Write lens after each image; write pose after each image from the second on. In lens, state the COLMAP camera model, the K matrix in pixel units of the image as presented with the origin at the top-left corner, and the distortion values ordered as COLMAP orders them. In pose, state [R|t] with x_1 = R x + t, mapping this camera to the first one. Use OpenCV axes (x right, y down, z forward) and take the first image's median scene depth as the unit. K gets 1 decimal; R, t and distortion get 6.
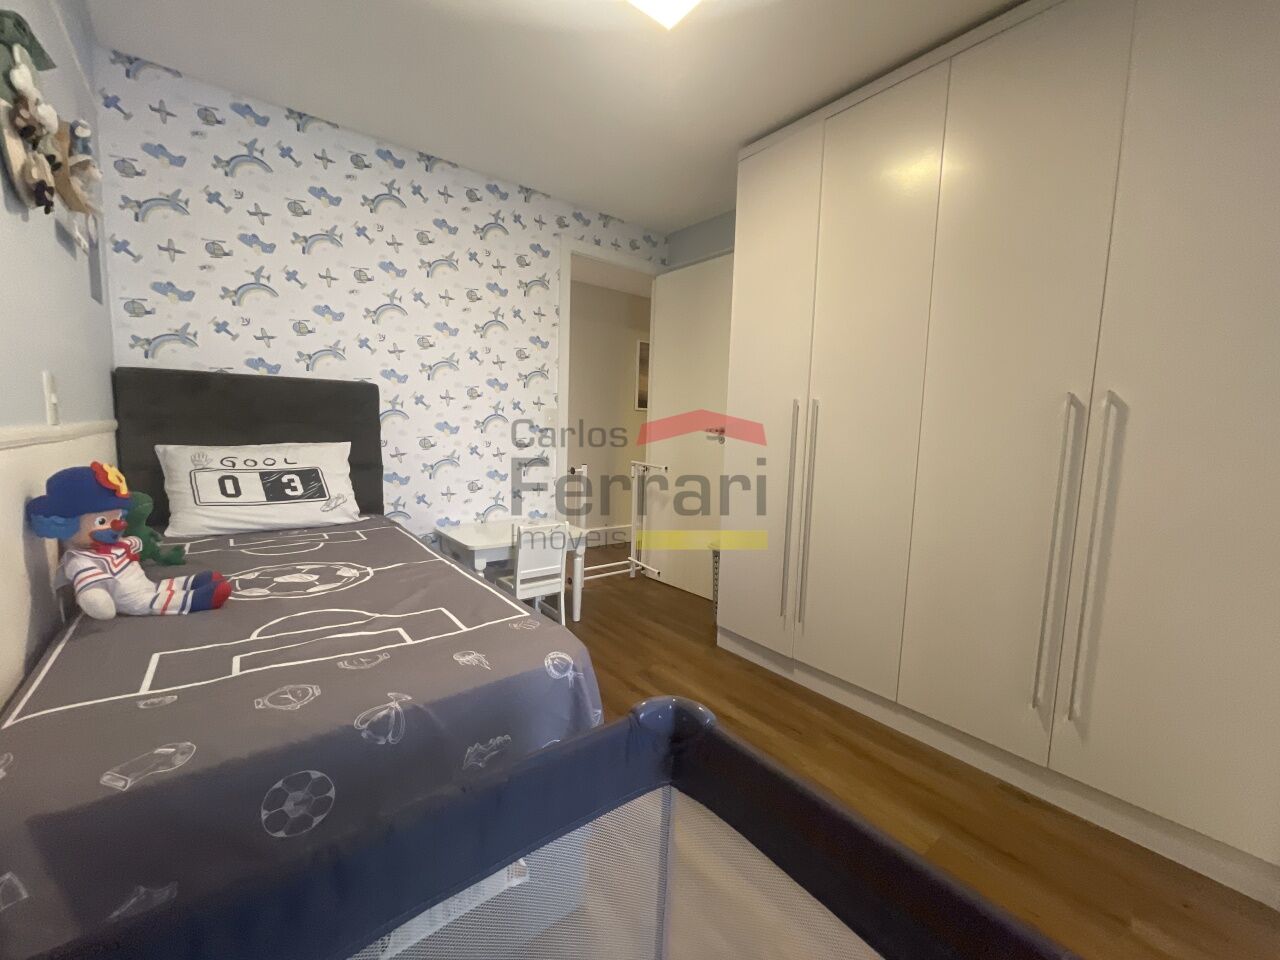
lens RADIAL K [[519.7, 0, 640.0], [0, 519.7, 480.0], [0, 0, 1]] dist [-0.000068, 0.000124]
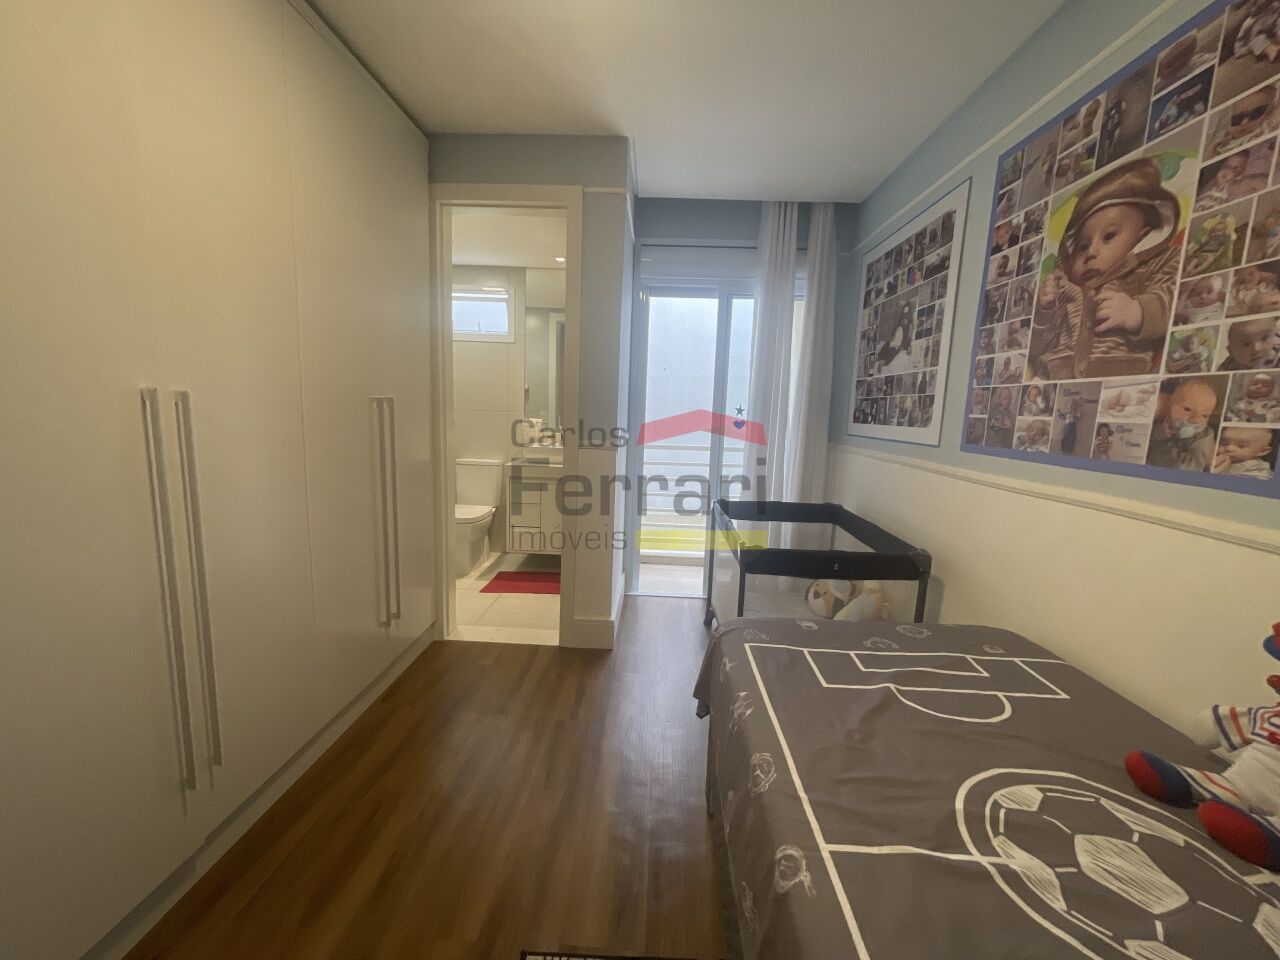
lens RADIAL K [[519.7, 0, 640.0], [0, 519.7, 480.0], [0, 0, 1]] dist [-0.000068, 0.000124]
pose [[-0.760373, -0.154802, 0.630769, -0.631615], [0.004197, 0.969989, 0.243111, -0.311356], [-0.649474, 0.187503, -0.736904, 1.753730]]
